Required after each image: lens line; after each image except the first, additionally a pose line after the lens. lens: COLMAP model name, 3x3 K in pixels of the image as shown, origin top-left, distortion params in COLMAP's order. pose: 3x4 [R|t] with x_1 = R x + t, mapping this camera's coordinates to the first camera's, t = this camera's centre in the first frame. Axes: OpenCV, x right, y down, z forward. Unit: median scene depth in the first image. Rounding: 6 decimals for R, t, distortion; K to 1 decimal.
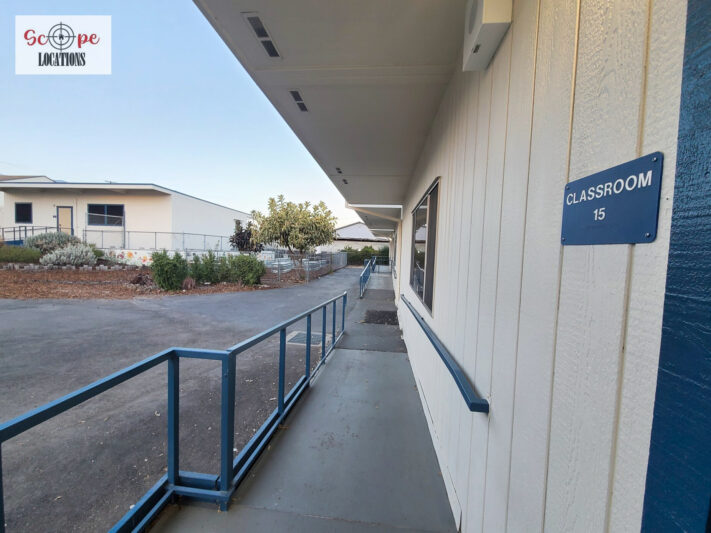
lens RADIAL K [[294.7, 0, 355.5], [0, 294.7, 266.5], [0, 0, 1]] dist [-0.000206, -0.000015]
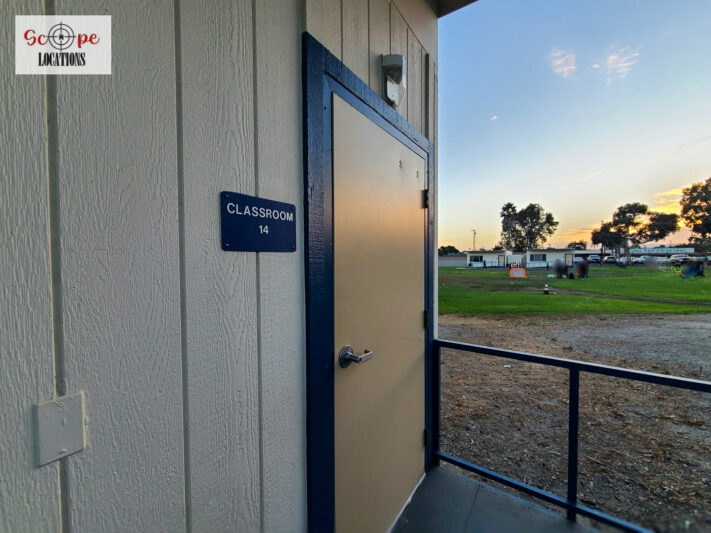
lens RADIAL K [[294.7, 0, 355.5], [0, 294.7, 266.5], [0, 0, 1]] dist [-0.000206, -0.000015]
pose [[-0.867582, -0.043870, 0.495355, -0.831937], [0.004358, 0.995392, 0.095788, -0.520694], [-0.497275, 0.085263, -0.863393, 7.474349]]
